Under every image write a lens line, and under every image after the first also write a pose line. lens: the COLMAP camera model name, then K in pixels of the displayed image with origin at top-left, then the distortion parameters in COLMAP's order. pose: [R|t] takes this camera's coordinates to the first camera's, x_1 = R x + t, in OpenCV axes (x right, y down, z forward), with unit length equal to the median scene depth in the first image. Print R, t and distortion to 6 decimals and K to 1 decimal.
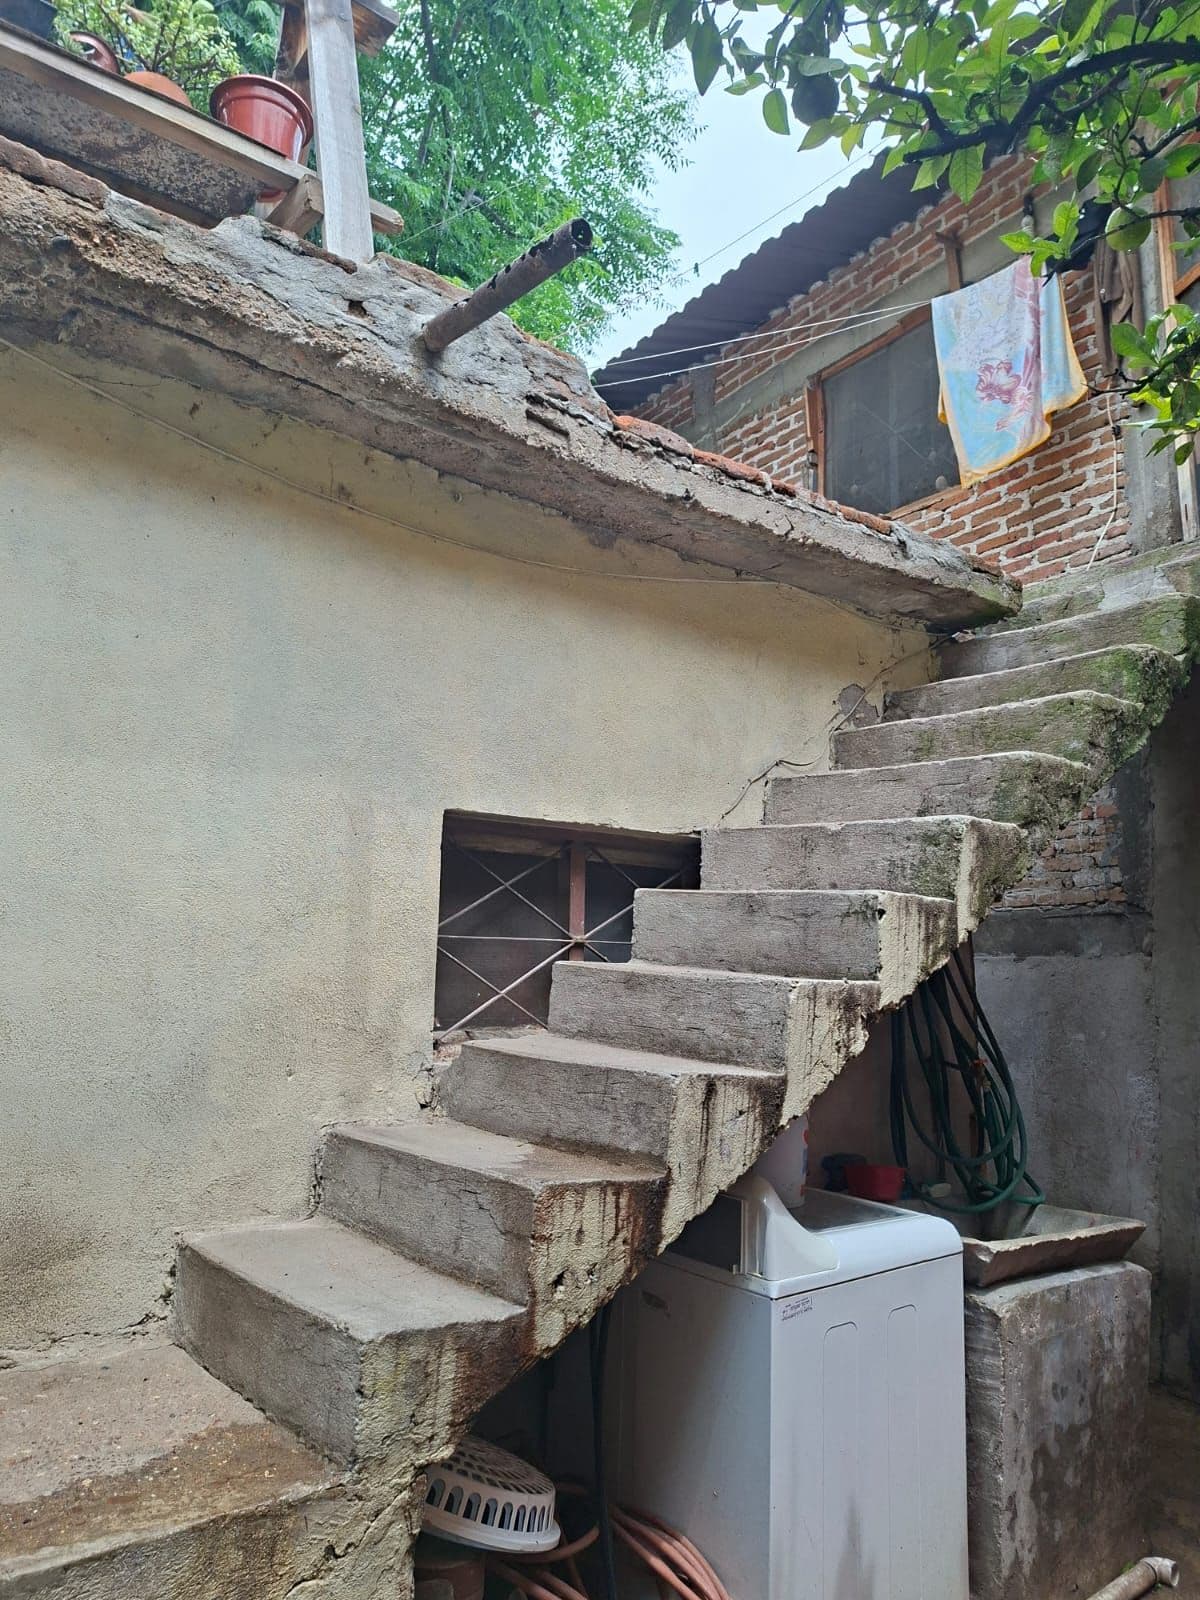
lens RADIAL K [[1099.5, 0, 600.0], [0, 1099.5, 800.0], [0, 0, 1]] dist [0.110313, -0.142025]
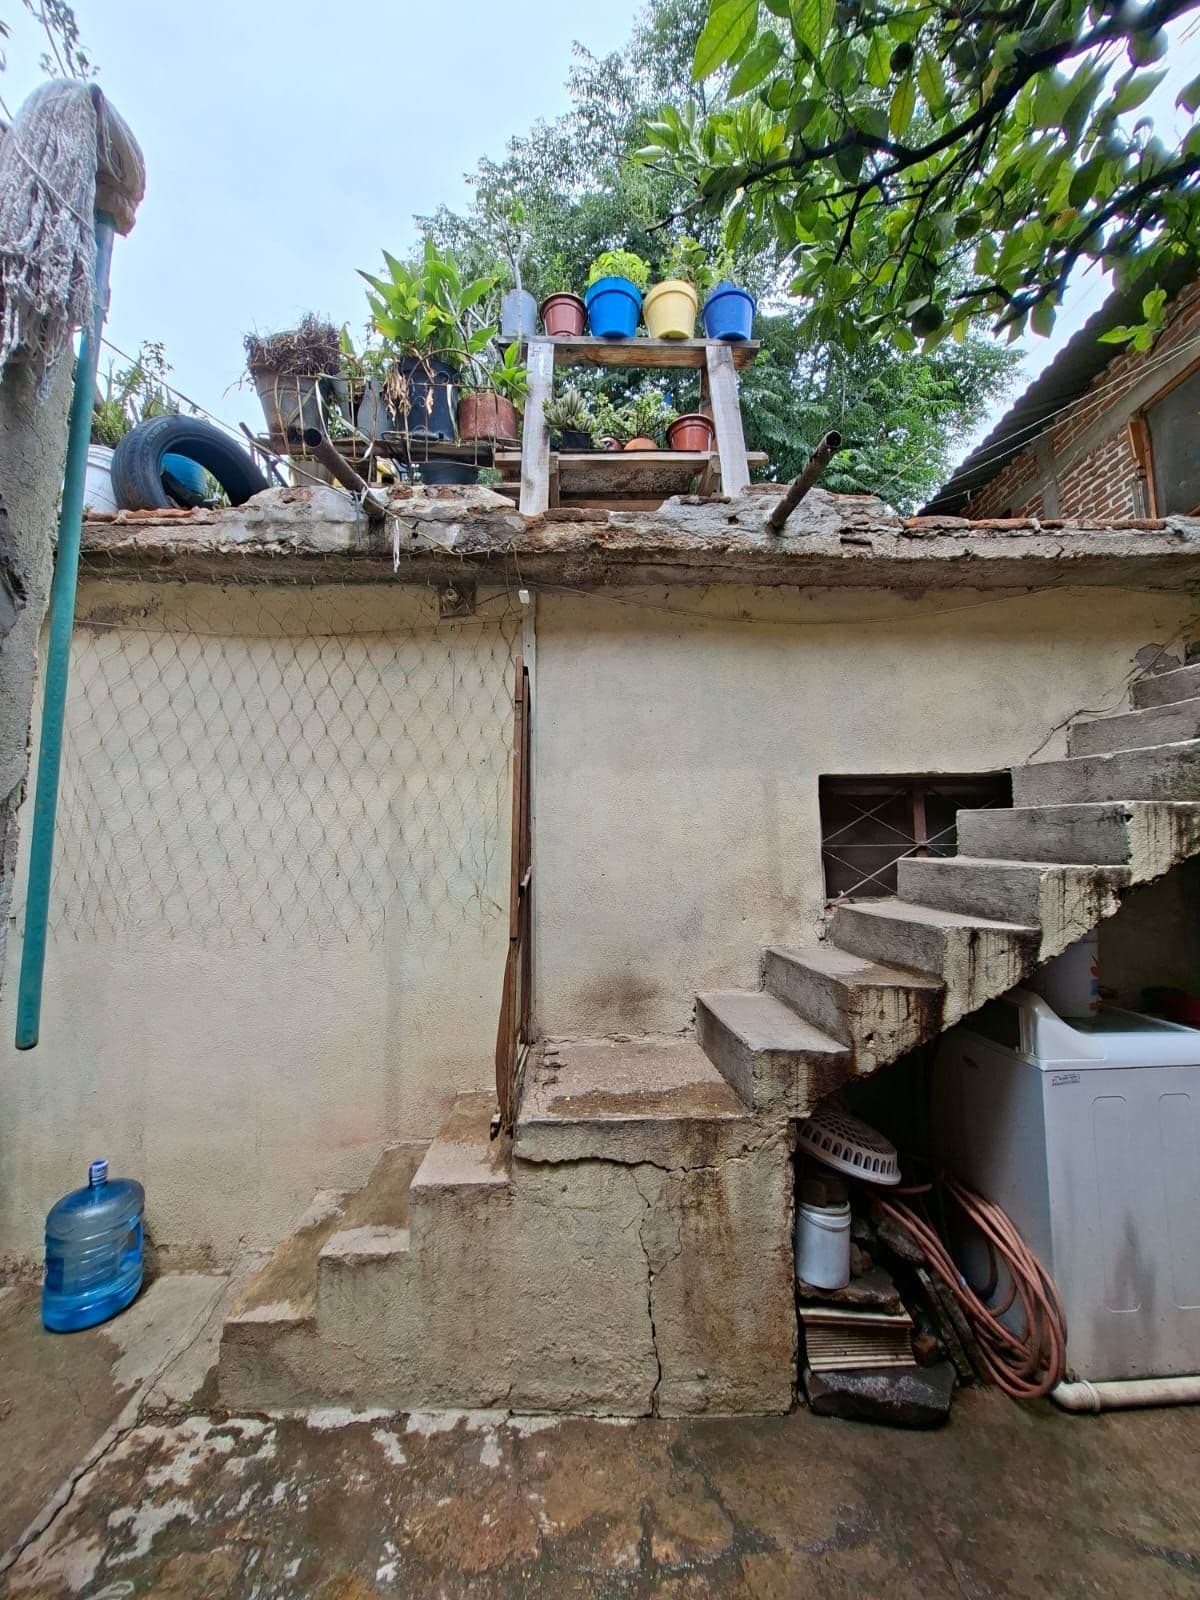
lens RADIAL K [[619.3, 0, 596.0], [0, 619.3, 793.8], [0, 0, 1]] dist [-0.010745, 0.003417]
pose [[0.803847, -0.091790, -0.587711, 0.168295], [0.116649, 0.993163, 0.004434, -0.008975], [0.583286, -0.072120, 0.809059, -0.019409]]
